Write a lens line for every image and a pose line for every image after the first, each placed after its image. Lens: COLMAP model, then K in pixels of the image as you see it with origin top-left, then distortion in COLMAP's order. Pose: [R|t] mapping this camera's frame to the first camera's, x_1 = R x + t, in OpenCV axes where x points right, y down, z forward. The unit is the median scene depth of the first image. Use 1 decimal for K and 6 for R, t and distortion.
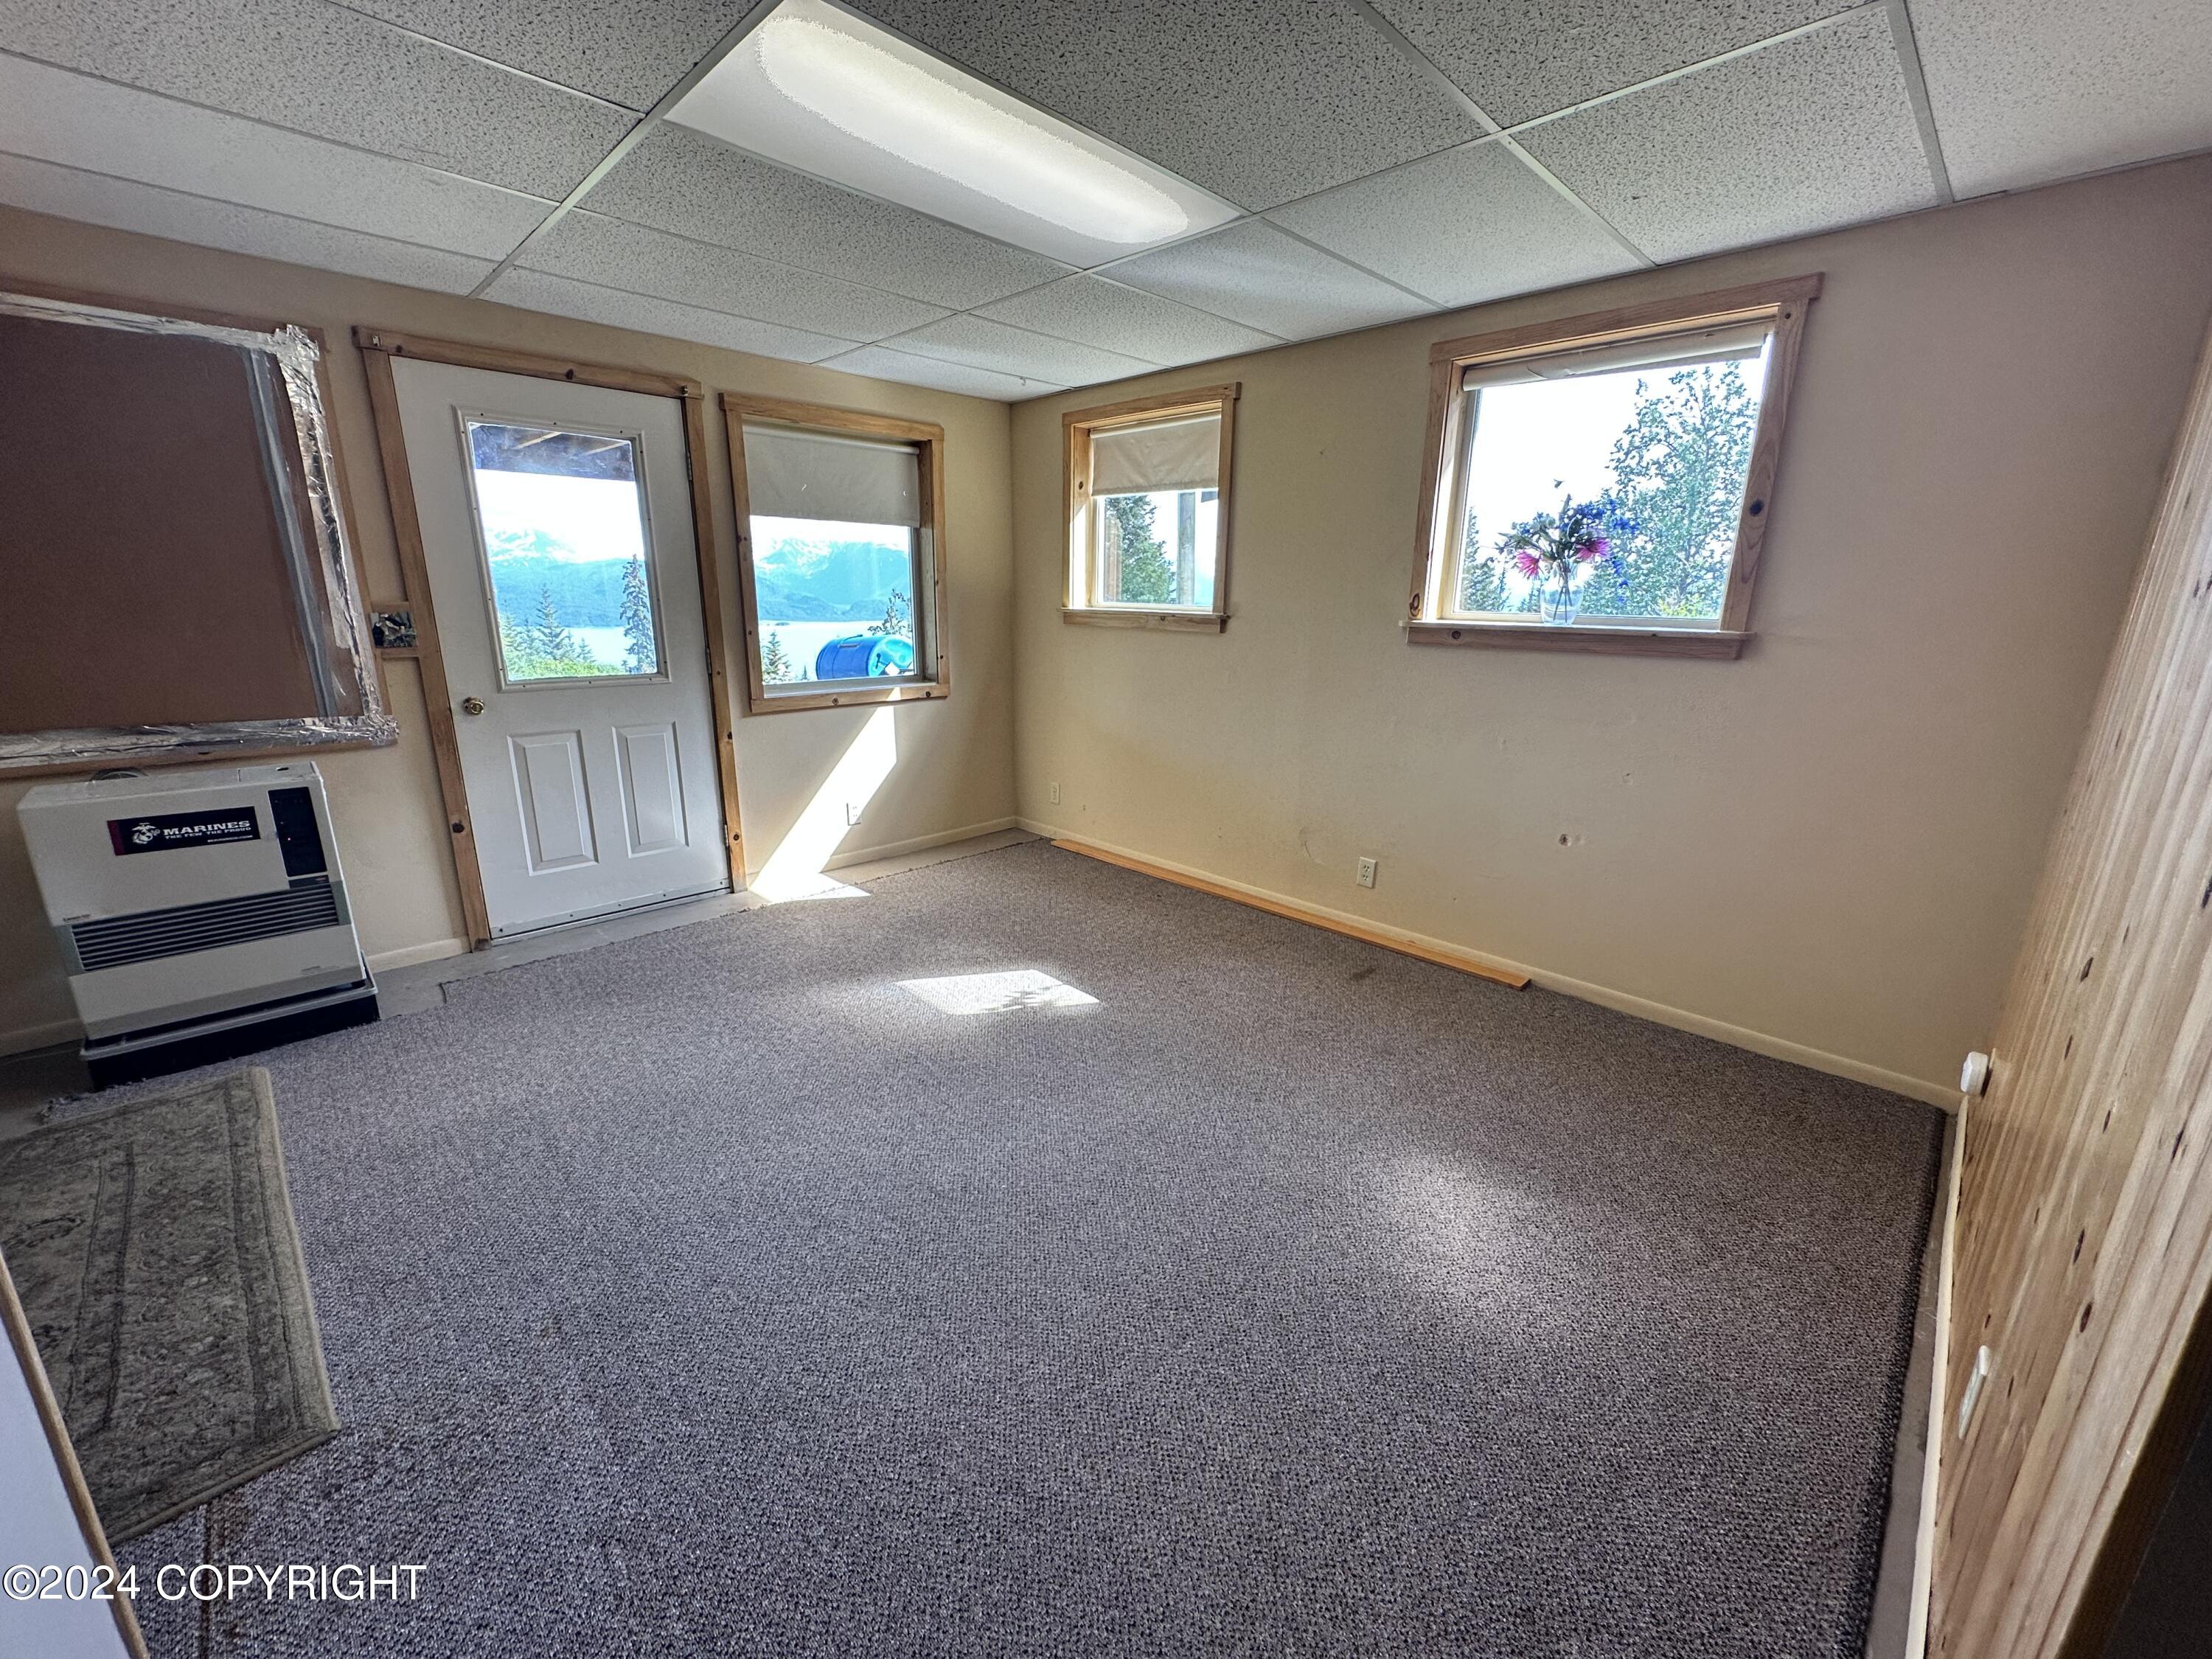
lens RADIAL K [[887.3, 0, 1104.1], [0, 887.3, 826.6], [0, 0, 1]] dist [0.001736, 0.000568]
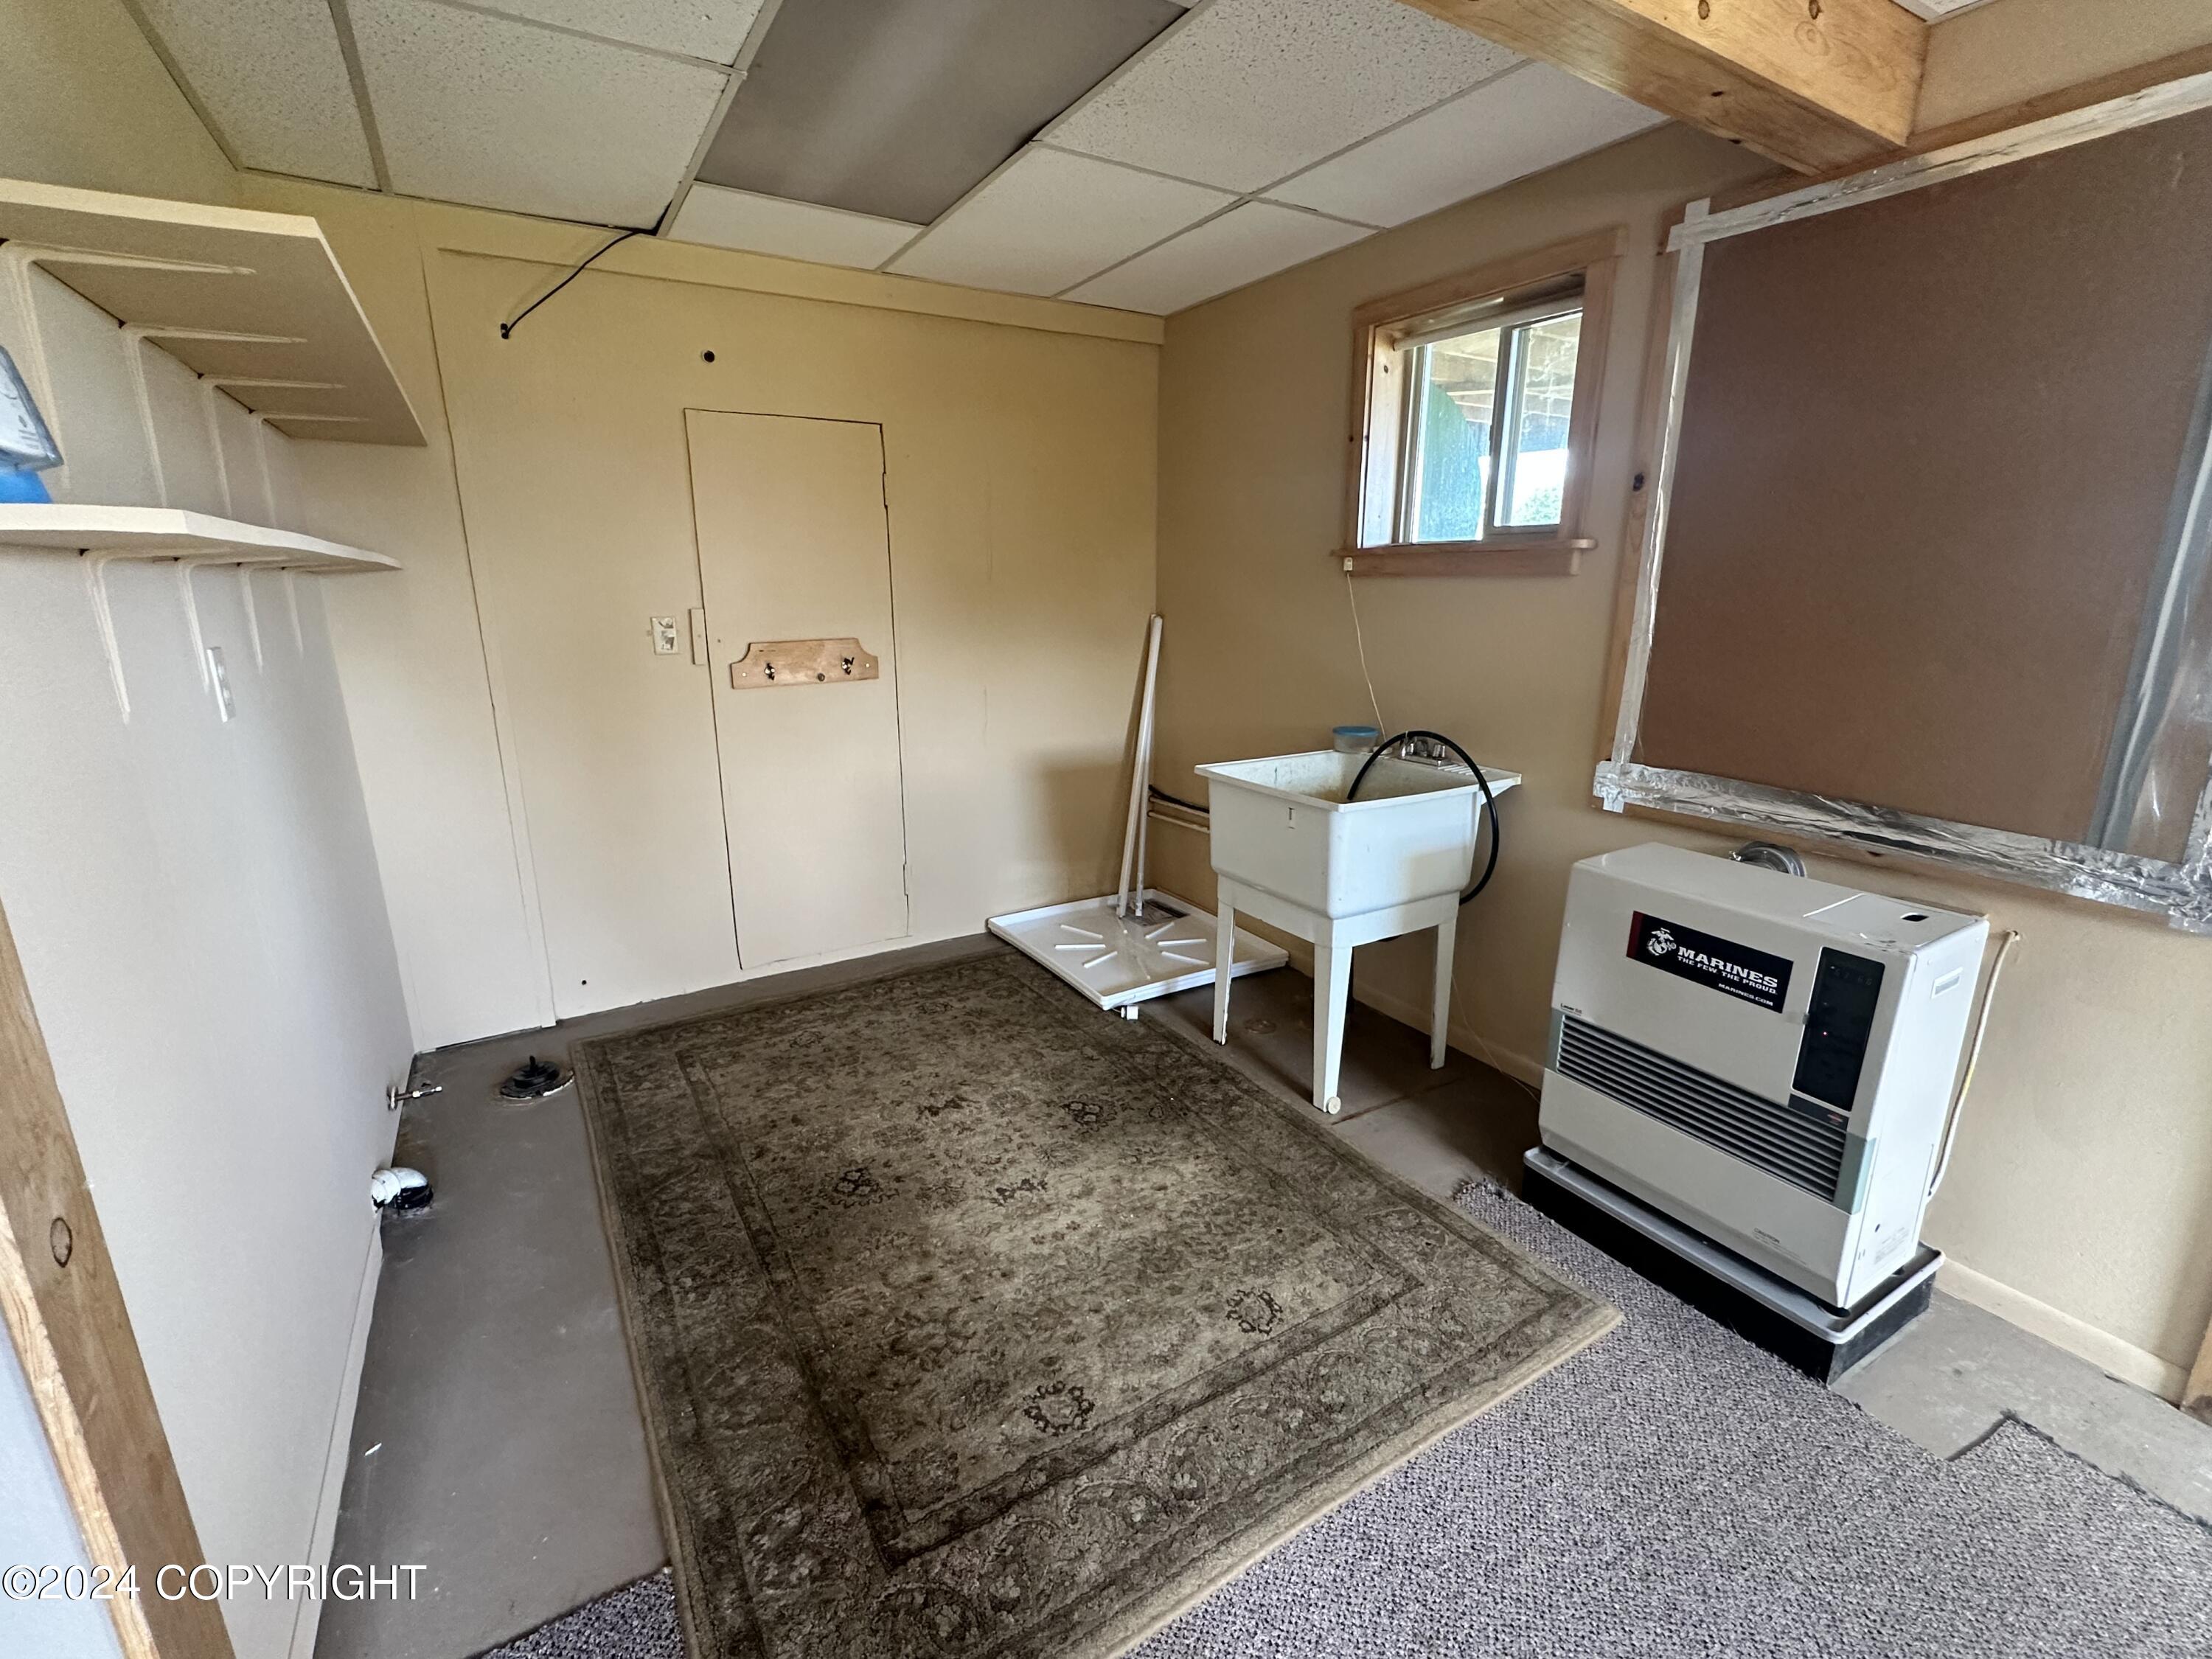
lens RADIAL K [[974.8, 0, 1097.6], [0, 974.8, 825.1], [0, 0, 1]] dist [-0.001278, 0.000578]
pose [[-0.236147, 0.232291, -0.943544, -0.261761], [-0.250849, 0.923521, 0.290143, -0.185137], [0.938781, 0.305204, -0.159817, 0.660621]]
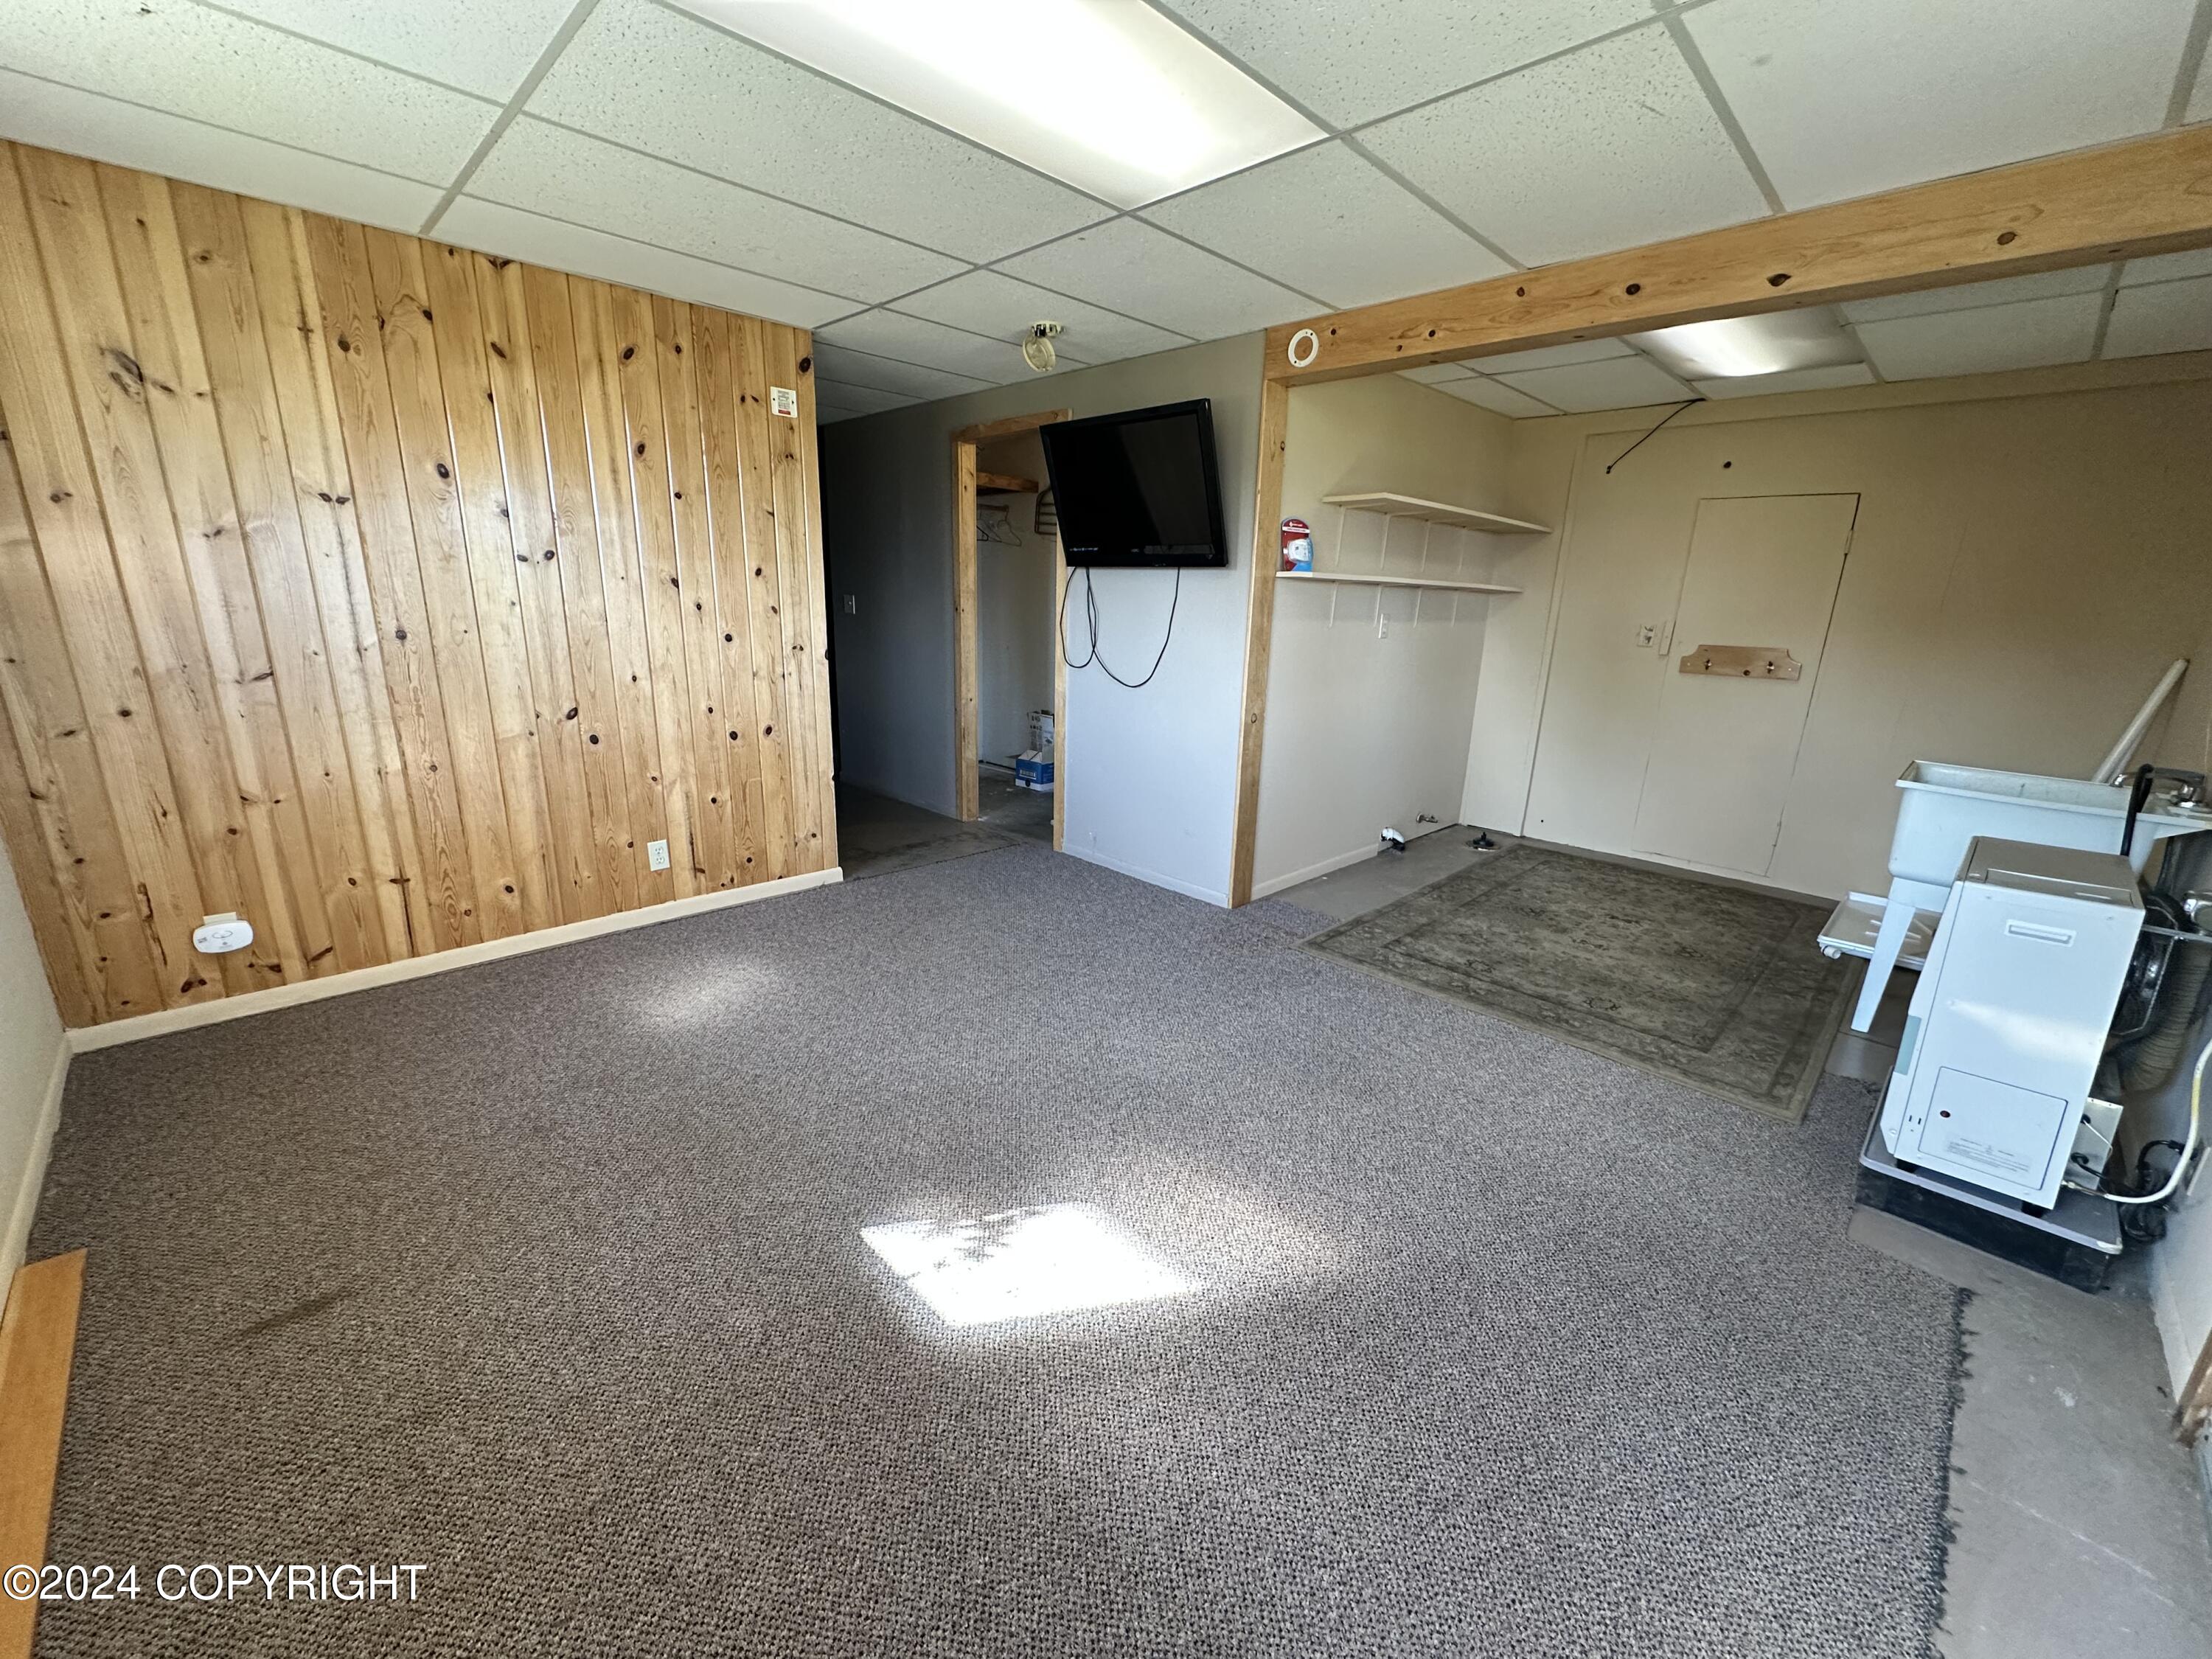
lens RADIAL K [[887.3, 0, 1108.9], [0, 887.3, 827.1], [0, 0, 1]] dist [0.001736, 0.000568]
pose [[-0.999007, -0.041588, -0.016005, -0.195554], [-0.044011, 0.864522, 0.500664, -0.453185], [-0.006985, 0.500871, -0.865494, 1.720578]]
